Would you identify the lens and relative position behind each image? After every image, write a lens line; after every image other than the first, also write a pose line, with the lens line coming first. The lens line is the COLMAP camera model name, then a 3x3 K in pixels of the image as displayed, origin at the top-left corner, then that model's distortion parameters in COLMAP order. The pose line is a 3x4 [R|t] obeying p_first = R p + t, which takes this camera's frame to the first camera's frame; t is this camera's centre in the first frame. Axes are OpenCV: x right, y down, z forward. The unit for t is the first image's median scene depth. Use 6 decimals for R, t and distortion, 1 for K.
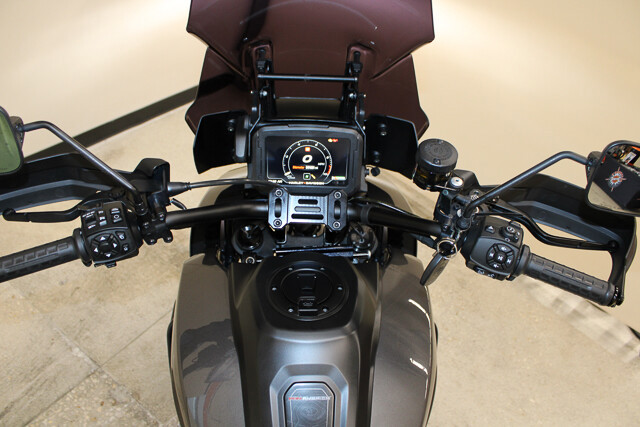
lens RADIAL K [[514.0, 0, 322.4], [0, 514.0, 223.9], [0, 0, 1]] dist [-0.176603, 0.136961]
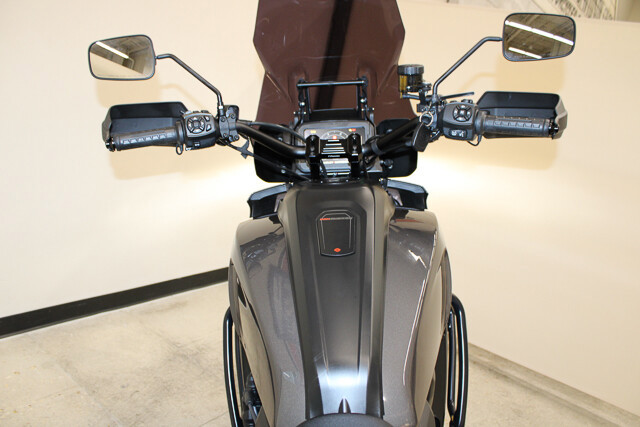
lens RADIAL K [[514.0, 0, 322.4], [0, 514.0, 223.9], [0, 0, 1]] dist [-0.176603, 0.136961]
pose [[0.993246, -0.079348, -0.084653, 0.019513], [0.029222, 0.877153, -0.479321, 0.379641], [0.112287, 0.473610, 0.873547, -0.056819]]
